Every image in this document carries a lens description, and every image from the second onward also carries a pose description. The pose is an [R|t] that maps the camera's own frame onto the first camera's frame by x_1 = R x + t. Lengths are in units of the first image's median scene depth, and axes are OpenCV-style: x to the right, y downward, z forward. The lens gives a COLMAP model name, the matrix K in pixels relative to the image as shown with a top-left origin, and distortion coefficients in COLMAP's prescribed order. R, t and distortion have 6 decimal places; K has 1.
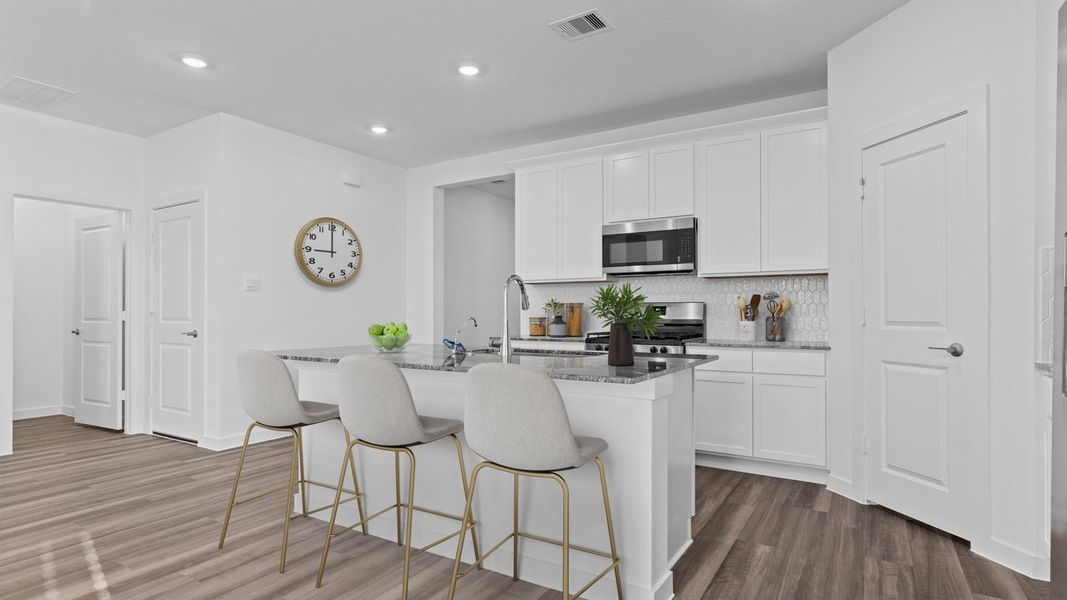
lens RADIAL K [[535.7, 0, 533.1], [0, 535.7, 324.1], [0, 0, 1]] dist [0.004764, 0.002544]
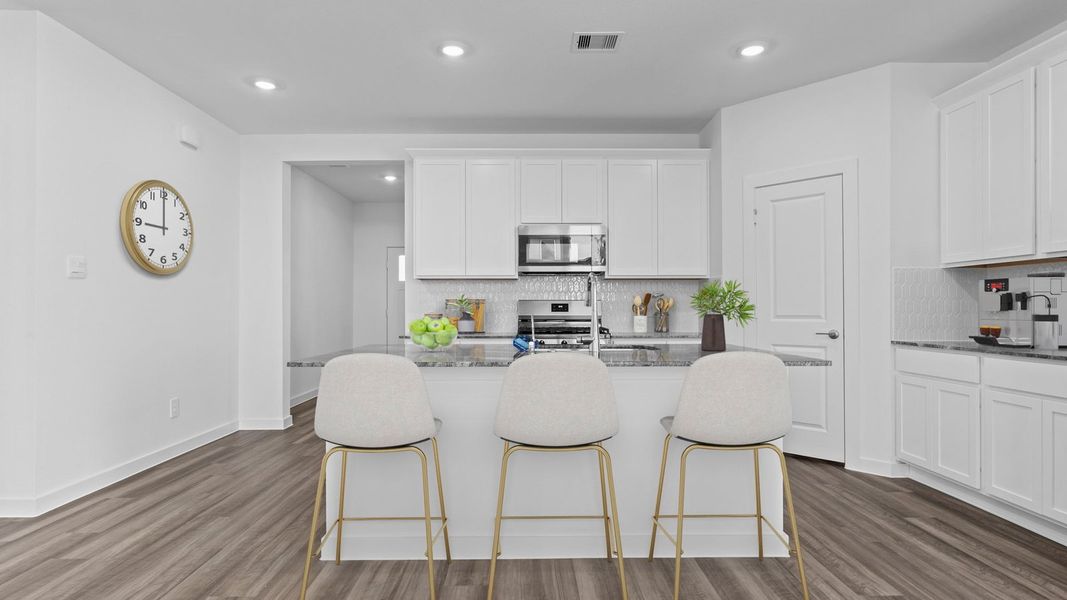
lens RADIAL K [[535.7, 0, 519.8], [0, 535.7, 319.3], [0, 0, 1]] dist [0.004764, 0.002544]
pose [[0.851555, -0.009280, 0.524184, -0.390377], [0.010311, 0.999946, 0.000953, -0.002271], [-0.524165, 0.004593, 0.851605, 0.109445]]
